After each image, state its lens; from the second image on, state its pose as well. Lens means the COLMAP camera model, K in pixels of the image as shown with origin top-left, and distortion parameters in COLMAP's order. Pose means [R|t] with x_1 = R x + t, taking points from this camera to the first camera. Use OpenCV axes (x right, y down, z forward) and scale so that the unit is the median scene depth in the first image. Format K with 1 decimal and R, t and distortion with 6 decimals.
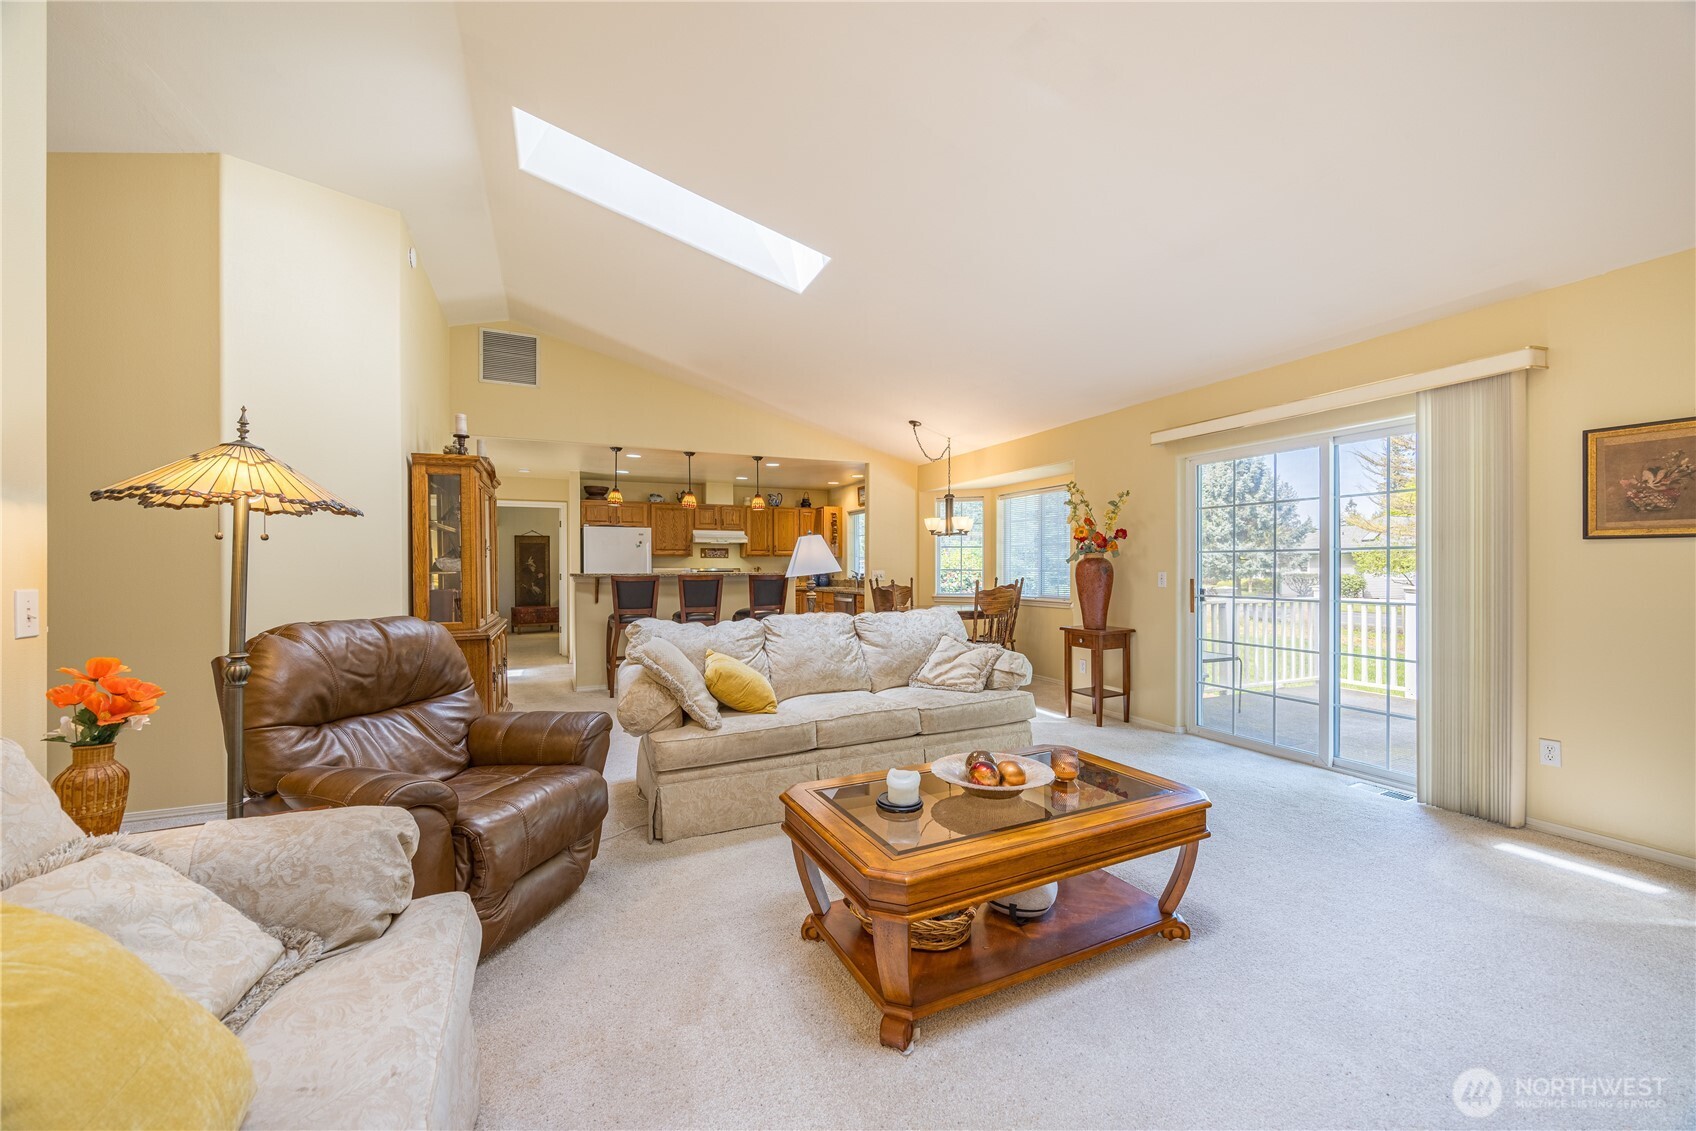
lens RADIAL K [[647.4, 0, 848.0], [0, 647.4, 565.5], [0, 0, 1]] dist [-0.001035, -0.000087]
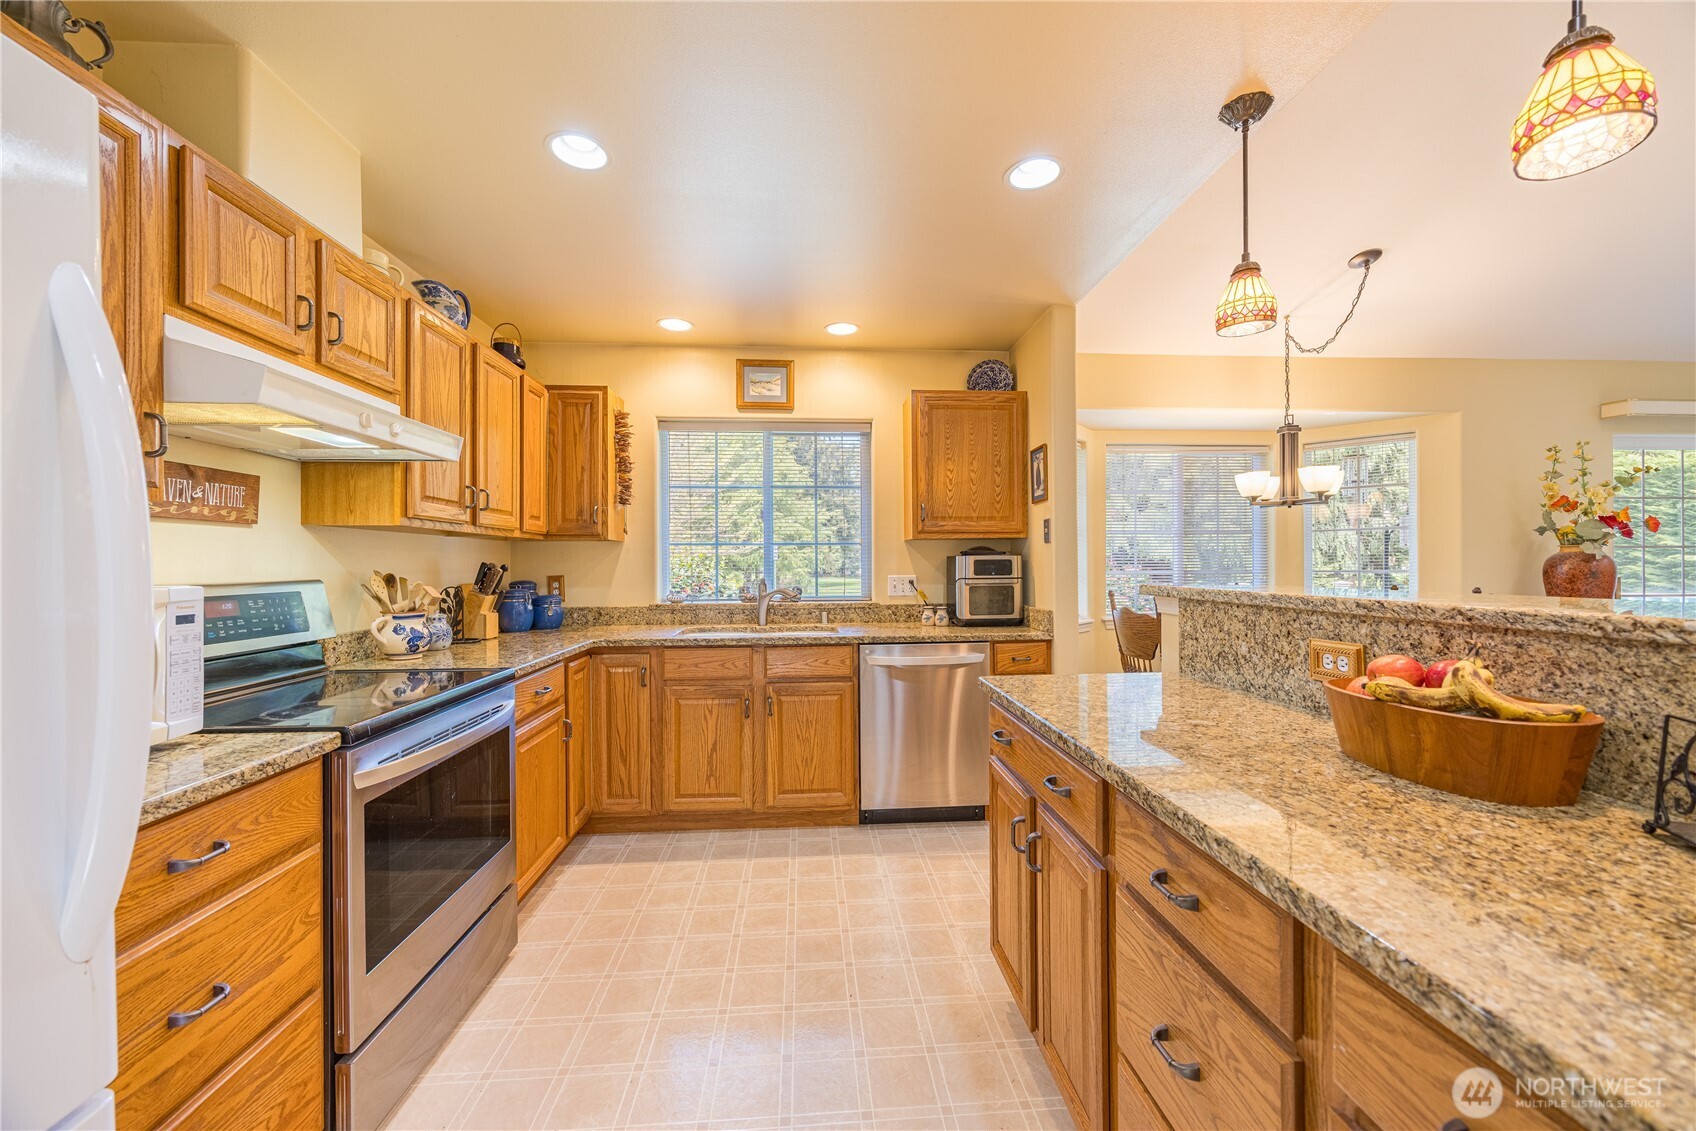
lens RADIAL K [[647.4, 0, 848.0], [0, 647.4, 565.5], [0, 0, 1]] dist [-0.001035, -0.000087]
pose [[0.352968, 0.000045, 0.935635, -0.418677], [0.002289, 0.999997, -0.000912, 0.000640], [-0.935633, 0.002464, 0.352967, 1.070042]]
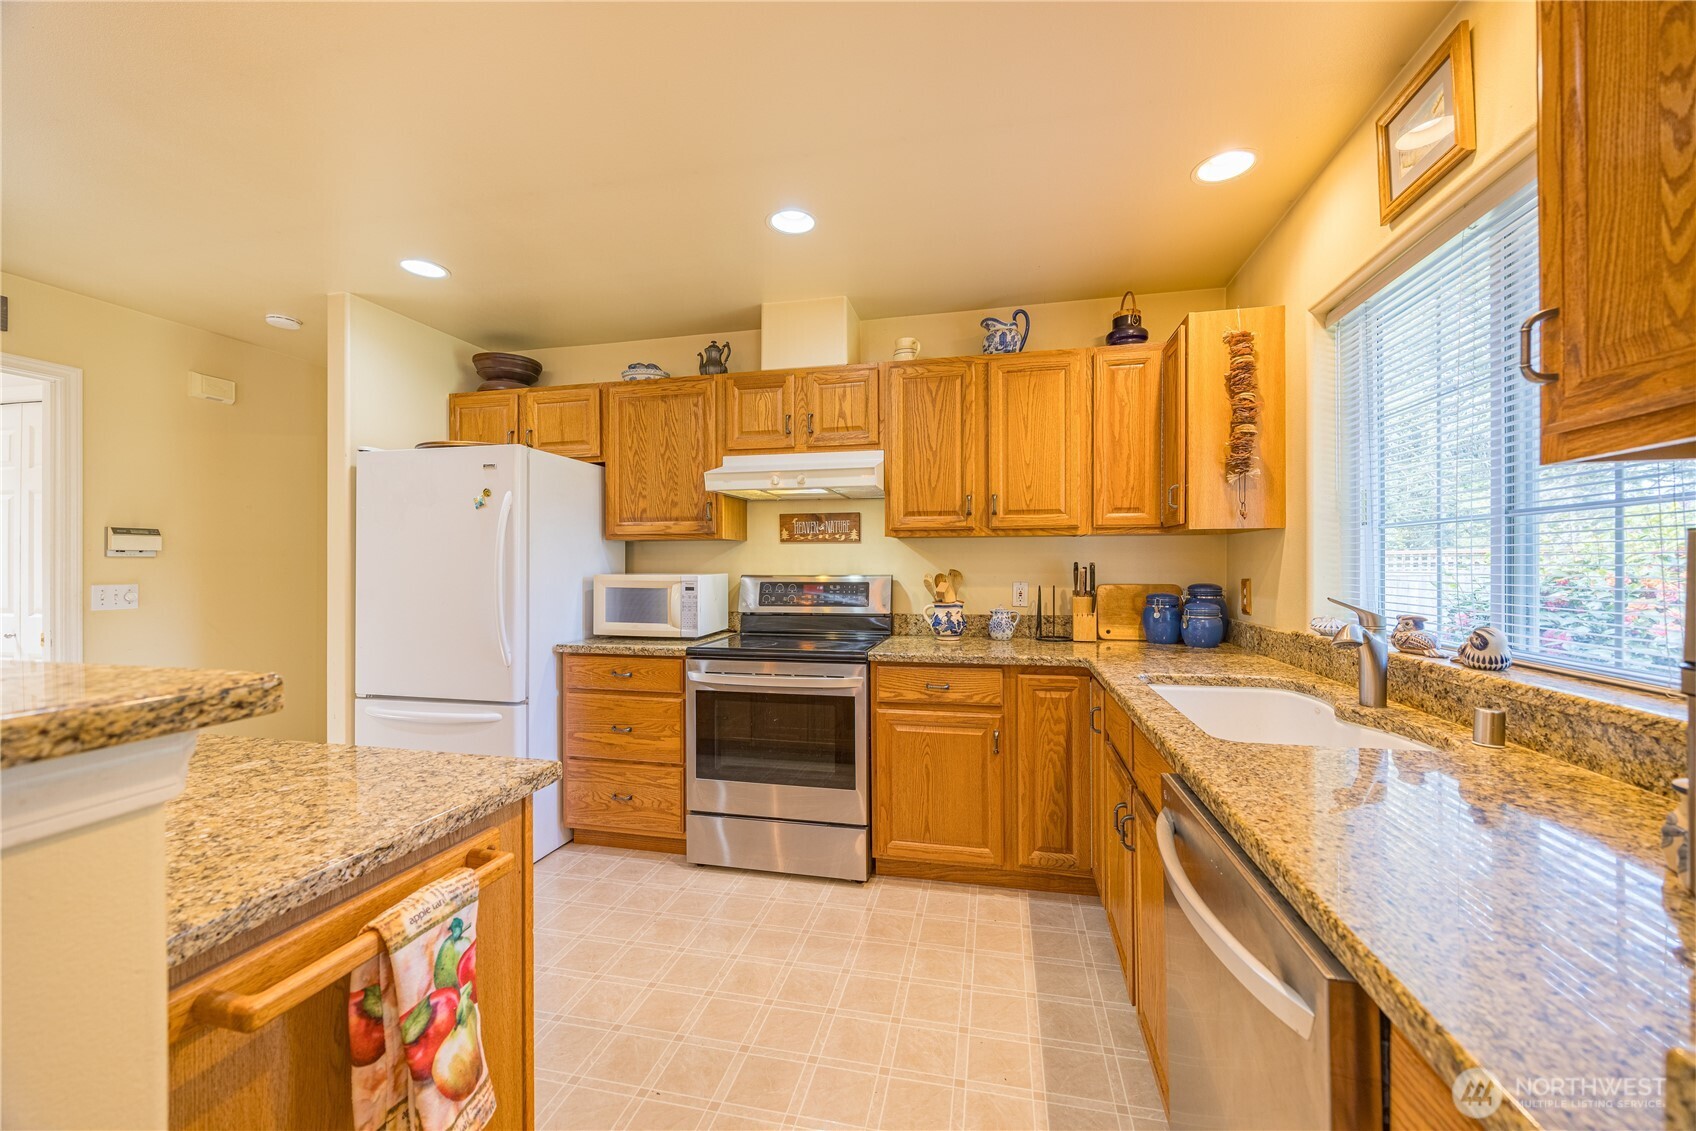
lens RADIAL K [[651.5, 0, 854.5], [0, 651.5, 565.3], [0, 0, 1]] dist [0.000100, -0.000010]
pose [[0.797159, 0.001894, -0.603766, 0.011430], [0.000922, 0.999990, 0.004355, -0.002302], [0.603769, -0.004029, 0.797150, 1.028340]]
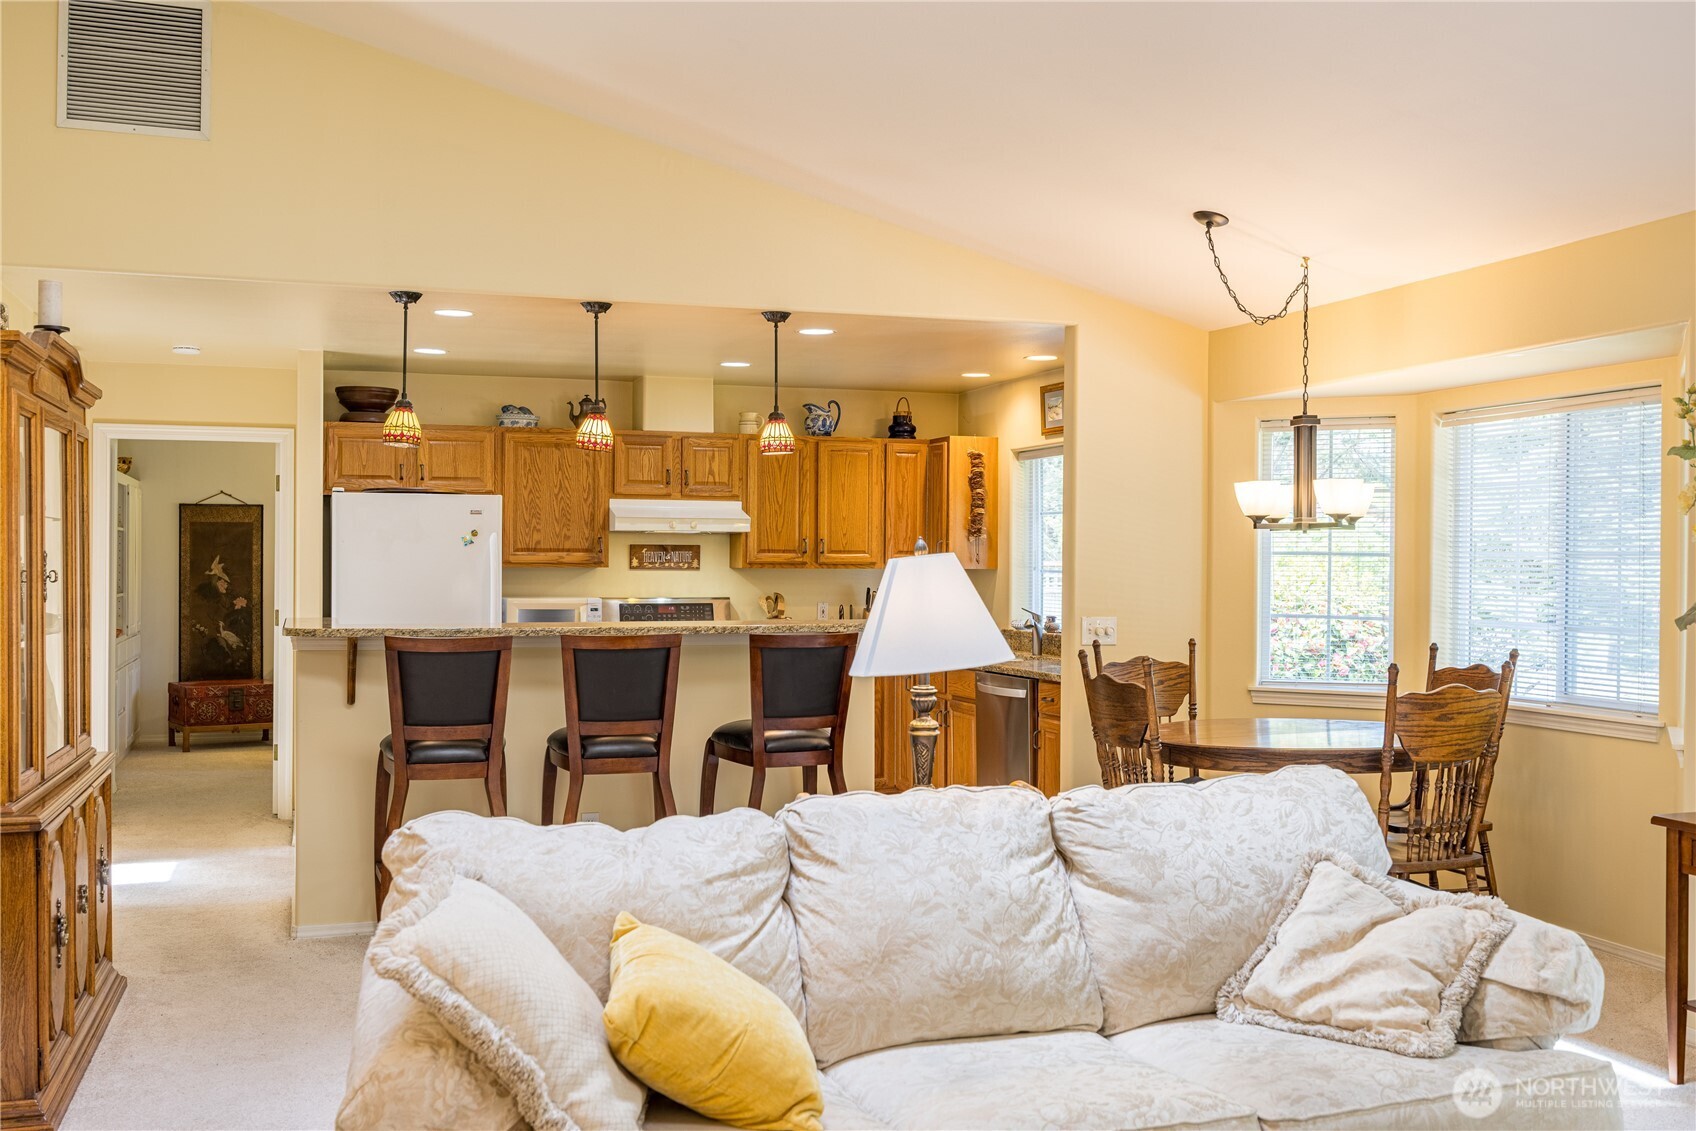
lens RADIAL K [[1597.7, 0, 841.3], [0, 1597.7, 556.1], [0, 0, 1]] dist [-0.004497, 0.001598]
pose [[0.995045, 0.007393, -0.099152, -0.010193], [-0.007611, 0.999969, -0.001824, -0.026209], [0.099135, 0.002570, 0.995071, 0.089290]]
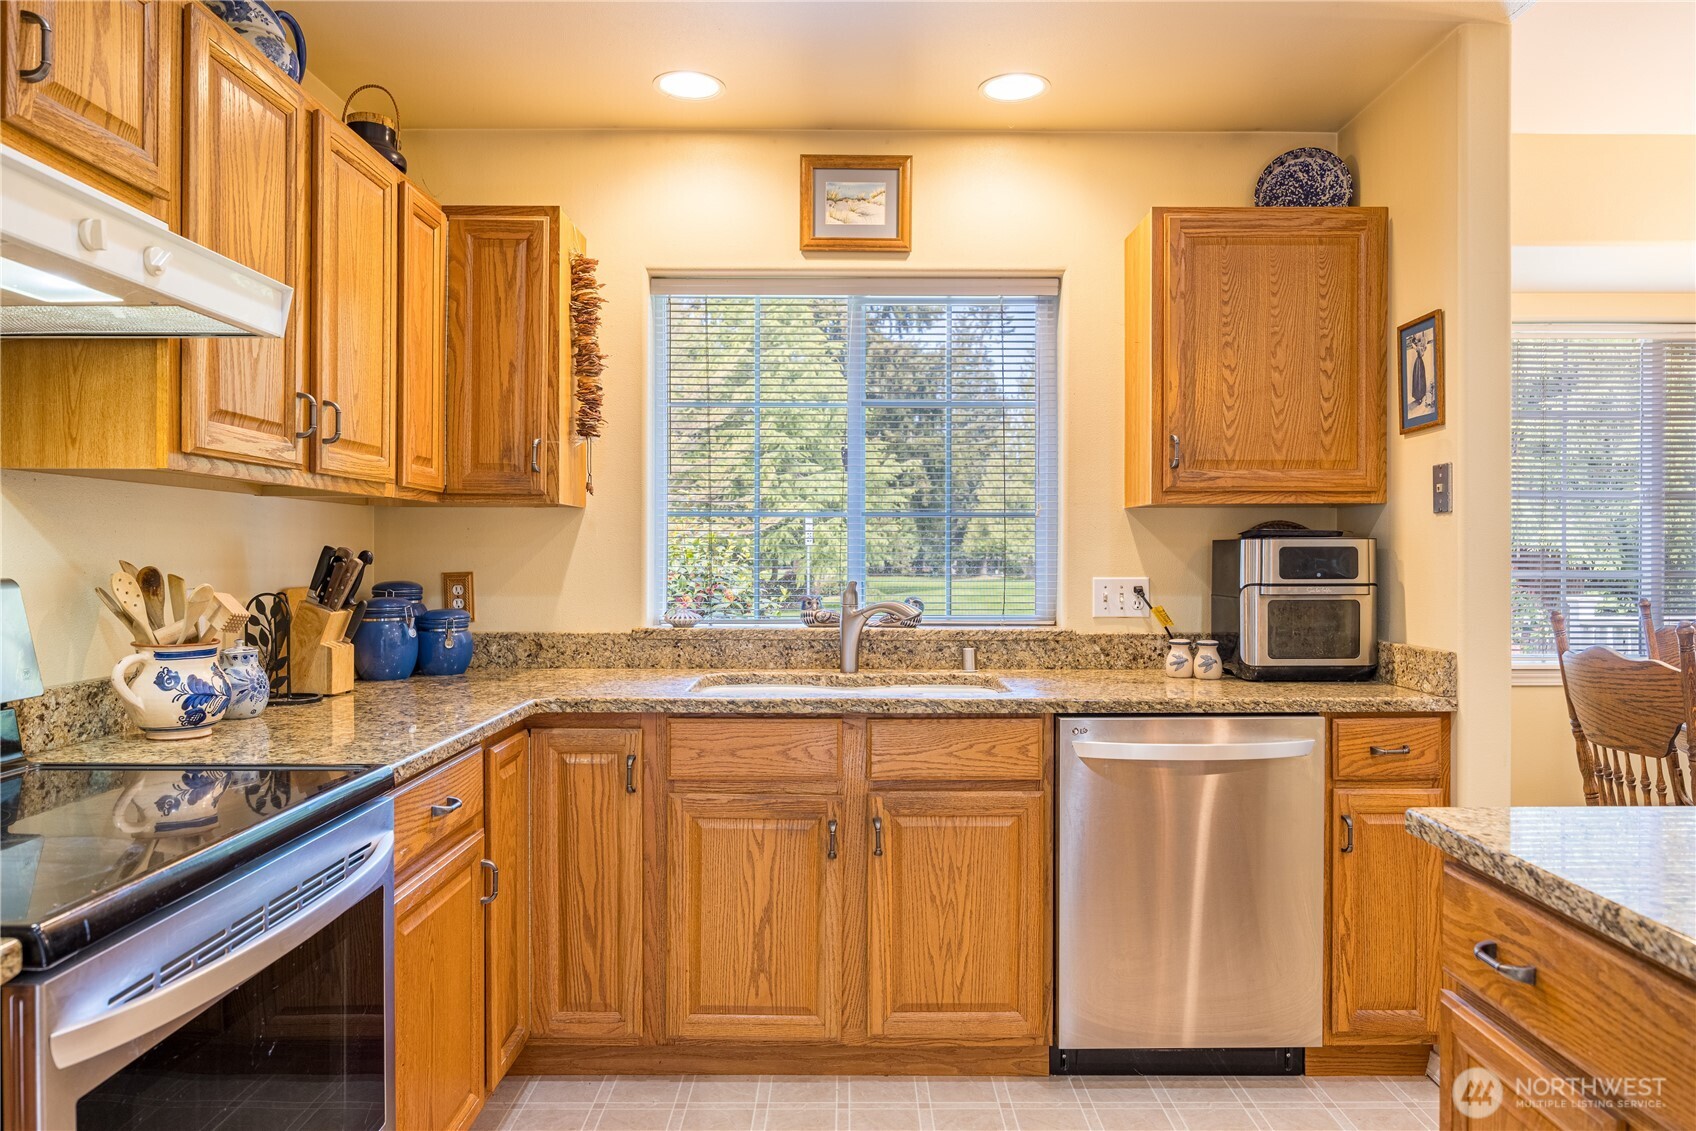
lens RADIAL K [[1121.0, 0, 850.6], [0, 1121.0, 561.9], [0, 0, 1]] dist [-0.002426, -0.002775]
pose [[0.415912, -0.001928, 0.909403, -0.378829], [-0.004258, 0.999983, 0.004068, 0.000664], [-0.909395, -0.005564, 0.415897, 1.122378]]
